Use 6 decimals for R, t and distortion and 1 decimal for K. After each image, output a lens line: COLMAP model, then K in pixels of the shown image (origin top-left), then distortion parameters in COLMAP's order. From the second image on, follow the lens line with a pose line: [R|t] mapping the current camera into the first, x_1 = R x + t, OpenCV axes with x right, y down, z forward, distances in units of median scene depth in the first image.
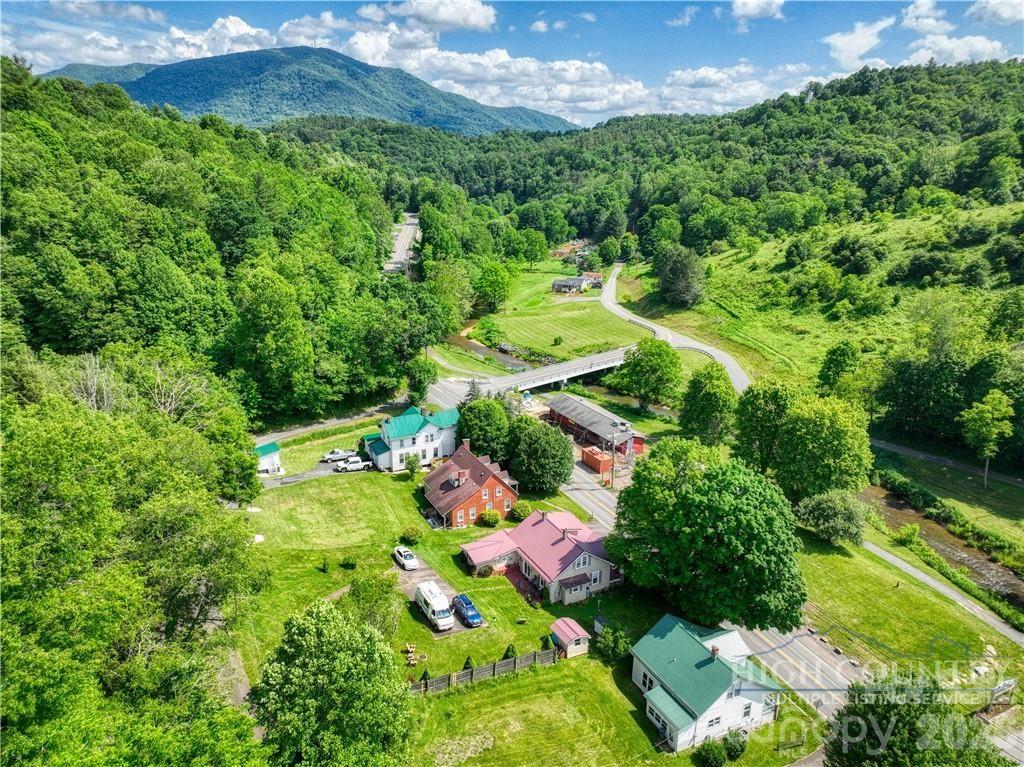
lens RADIAL K [[718.4, 0, 510.3], [0, 718.4, 384.1], [0, 0, 1]] dist [-0.011505, 0.023724]
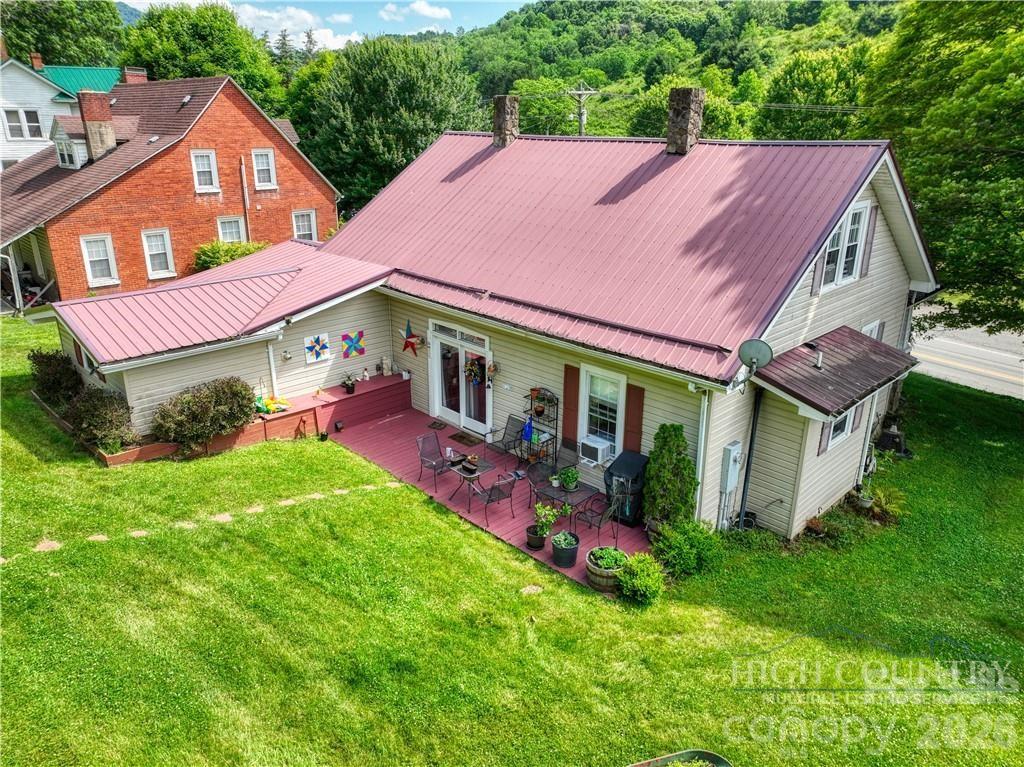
lens RADIAL K [[718.4, 0, 513.4], [0, 718.4, 381.3], [0, 0, 1]] dist [-0.011505, 0.023724]
pose [[0.952358, -0.106212, 0.285890, -0.005531], [0.093955, 0.993984, 0.056293, 0.097977], [-0.290149, -0.026750, 0.956608, 0.326390]]
